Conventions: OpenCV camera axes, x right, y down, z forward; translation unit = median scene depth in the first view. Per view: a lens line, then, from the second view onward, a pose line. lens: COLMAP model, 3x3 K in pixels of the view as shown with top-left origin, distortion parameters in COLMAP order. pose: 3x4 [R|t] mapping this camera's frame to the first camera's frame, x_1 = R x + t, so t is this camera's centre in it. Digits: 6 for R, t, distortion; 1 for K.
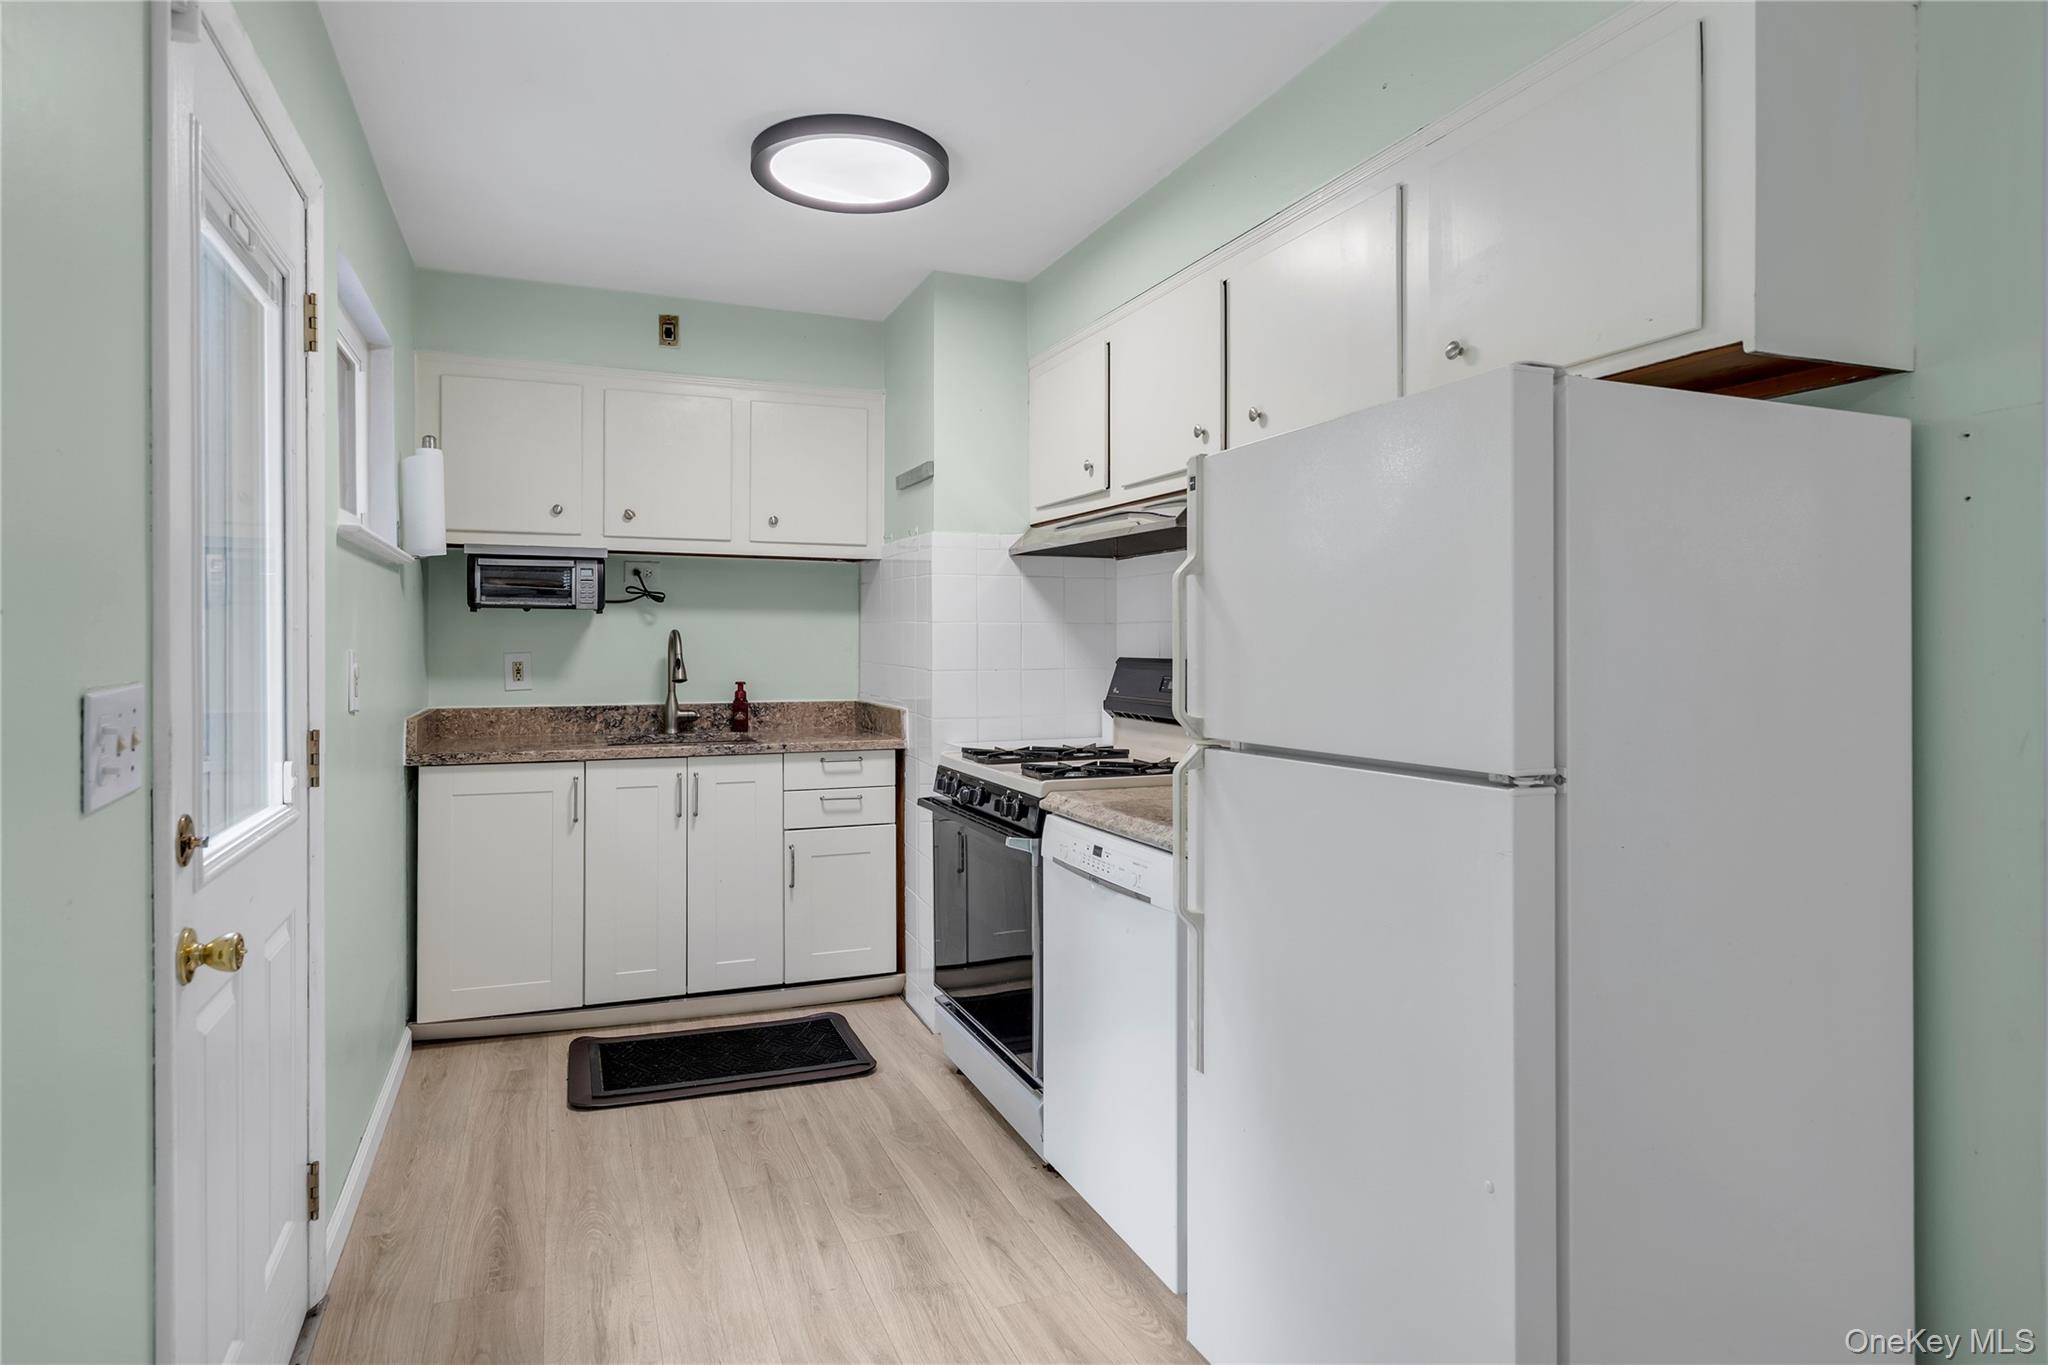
lens RADIAL K [[1193.1, 0, 1033.7], [0, 1193.1, 647.7], [0, 0, 1]] dist [0.020773, 0.001168]
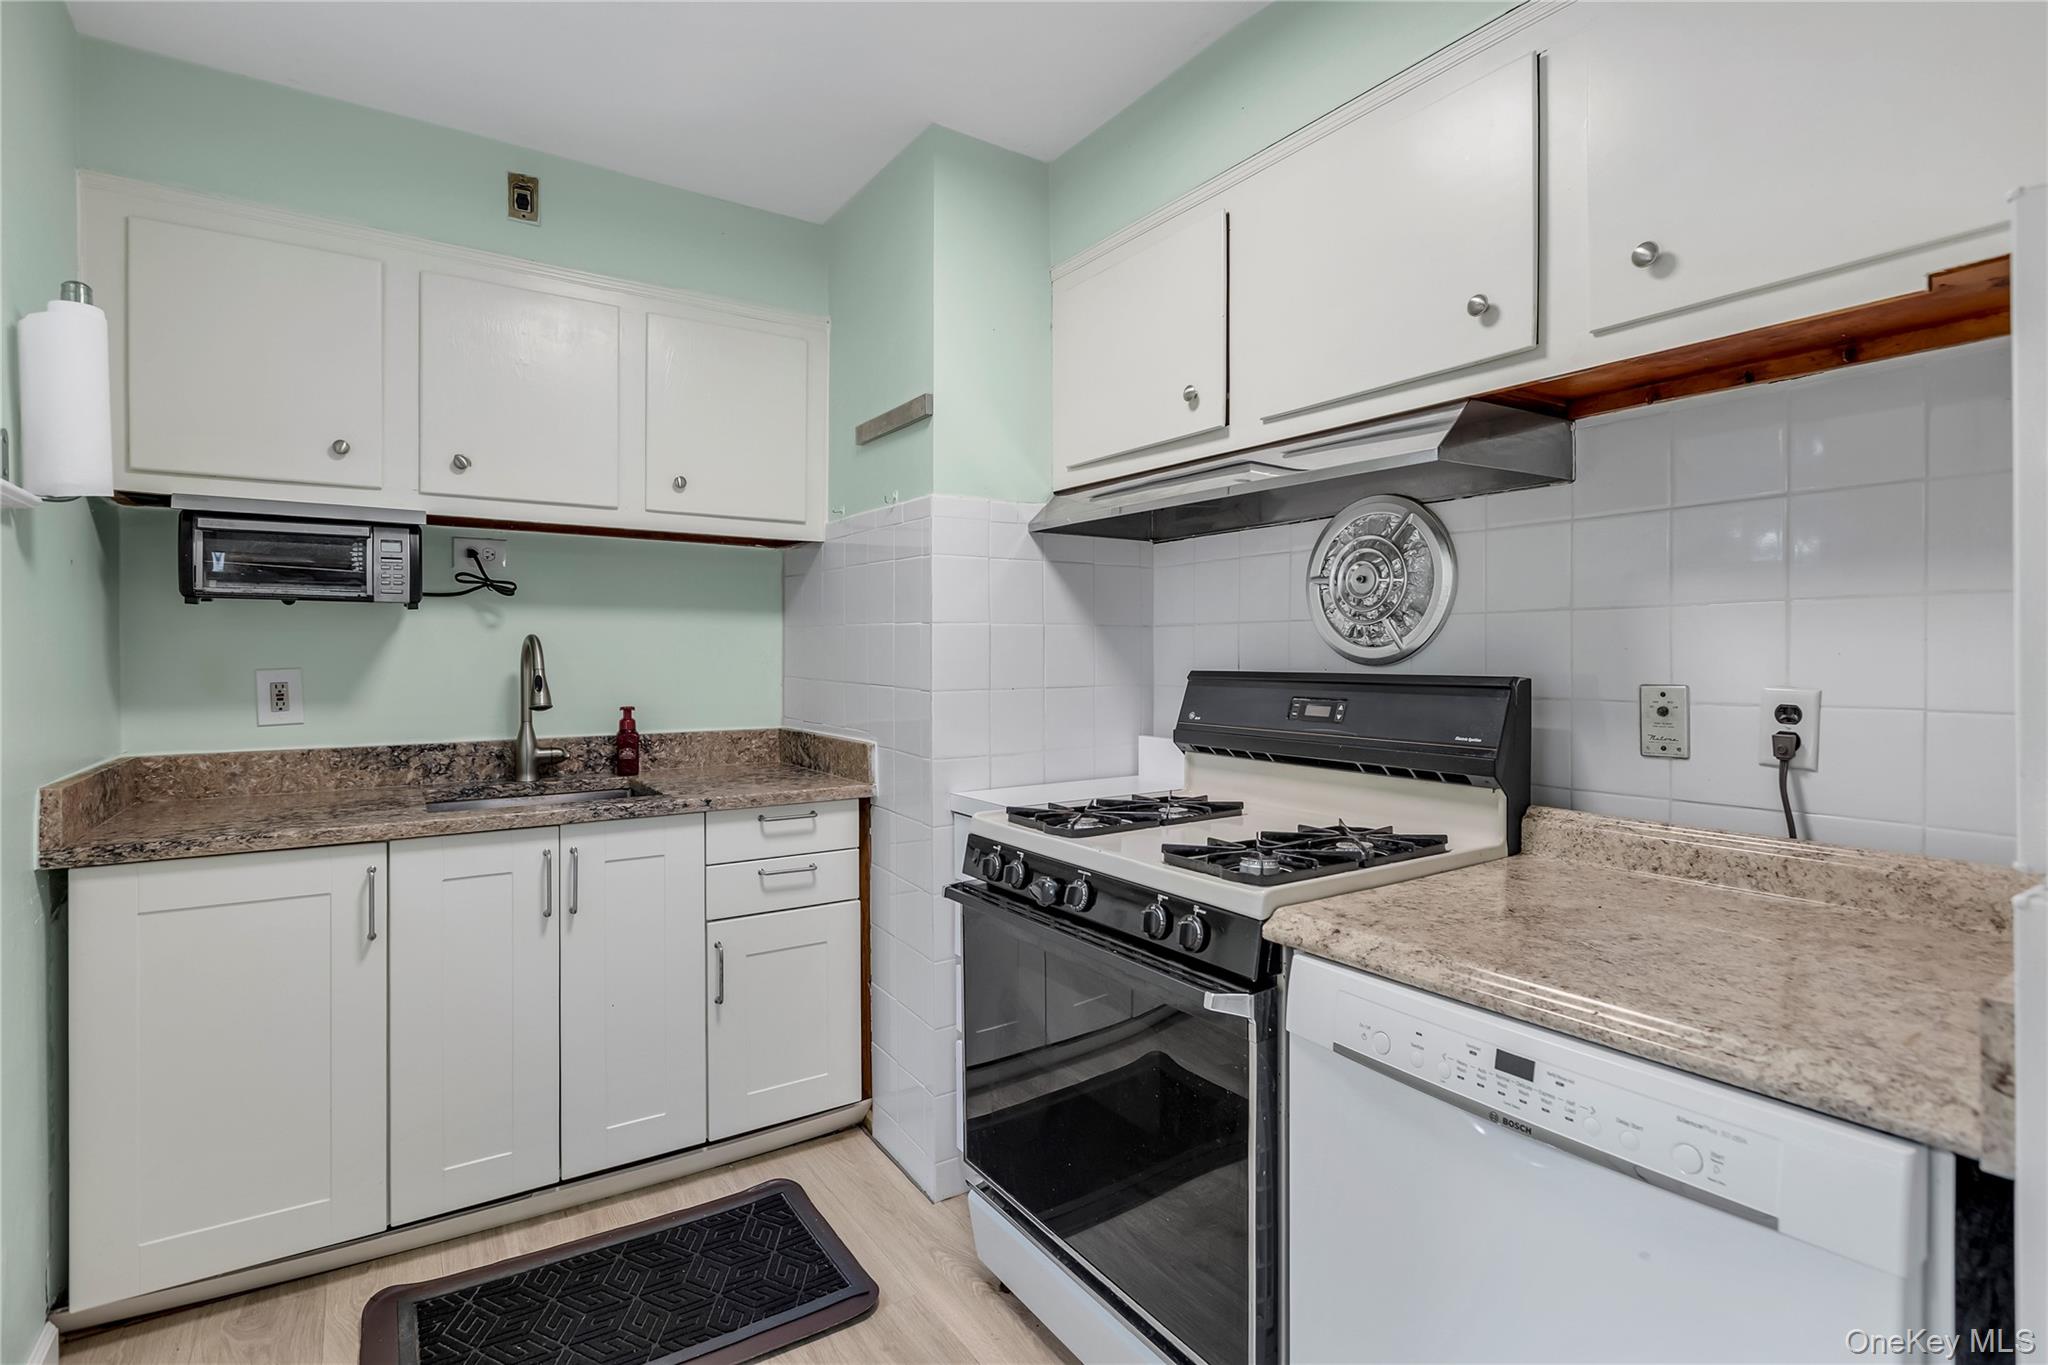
lens RADIAL K [[916.9, 0, 981.6], [0, 916.9, 660.8], [0, 0, 1]] dist [0.002546, -0.000171]
pose [[0.979830, -0.004159, 0.199792, -0.157454], [0.003983, 0.999991, 0.001281, 0.000731], [-0.199795, -0.000459, 0.979838, 0.442771]]
